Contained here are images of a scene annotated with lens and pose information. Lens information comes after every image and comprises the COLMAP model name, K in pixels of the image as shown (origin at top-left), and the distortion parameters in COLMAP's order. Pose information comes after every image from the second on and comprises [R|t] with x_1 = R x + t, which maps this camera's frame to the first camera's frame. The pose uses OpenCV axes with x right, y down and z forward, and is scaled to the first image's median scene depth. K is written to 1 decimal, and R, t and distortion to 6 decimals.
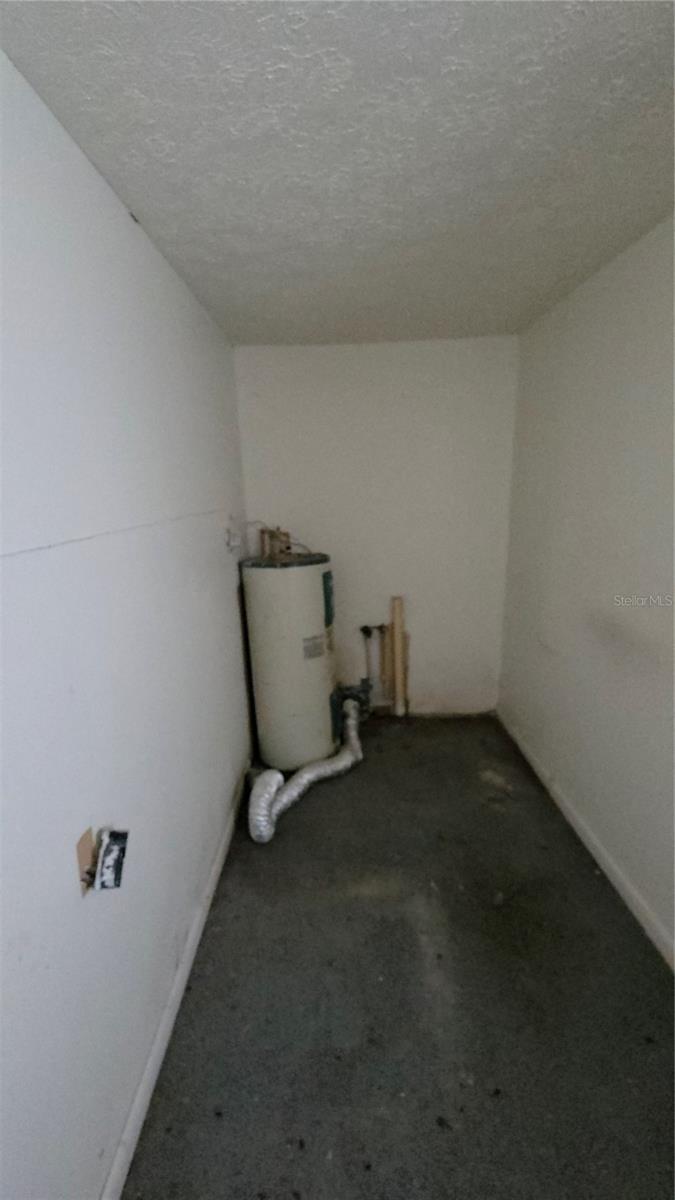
lens RADIAL K [[480.6, 0, 330.3], [0, 480.6, 598.4], [0, 0, 1]] dist [0.004220, -0.002395]
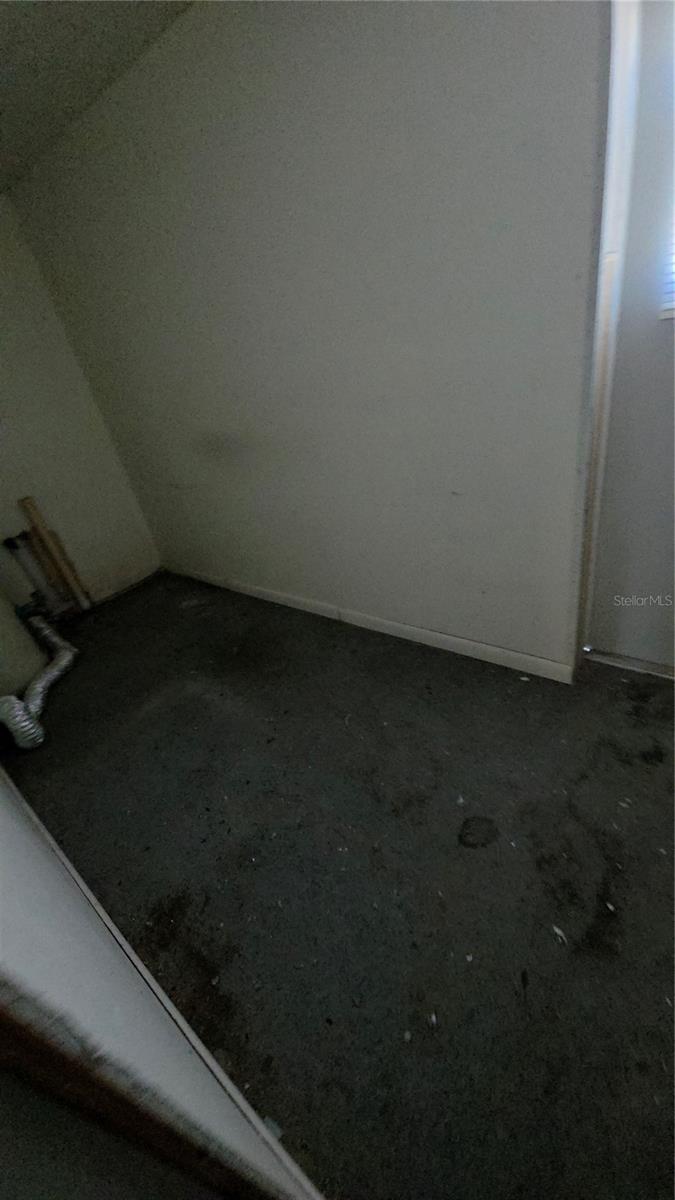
lens RADIAL K [[480.6, 0, 343.3], [0, 480.6, 607.3], [0, 0, 1]] dist [0.004220, -0.002395]
pose [[0.616716, -0.476450, 0.626623, -0.207949], [0.351642, 0.878935, 0.322213, 0.122274], [-0.704280, 0.021633, 0.709593, -0.174336]]
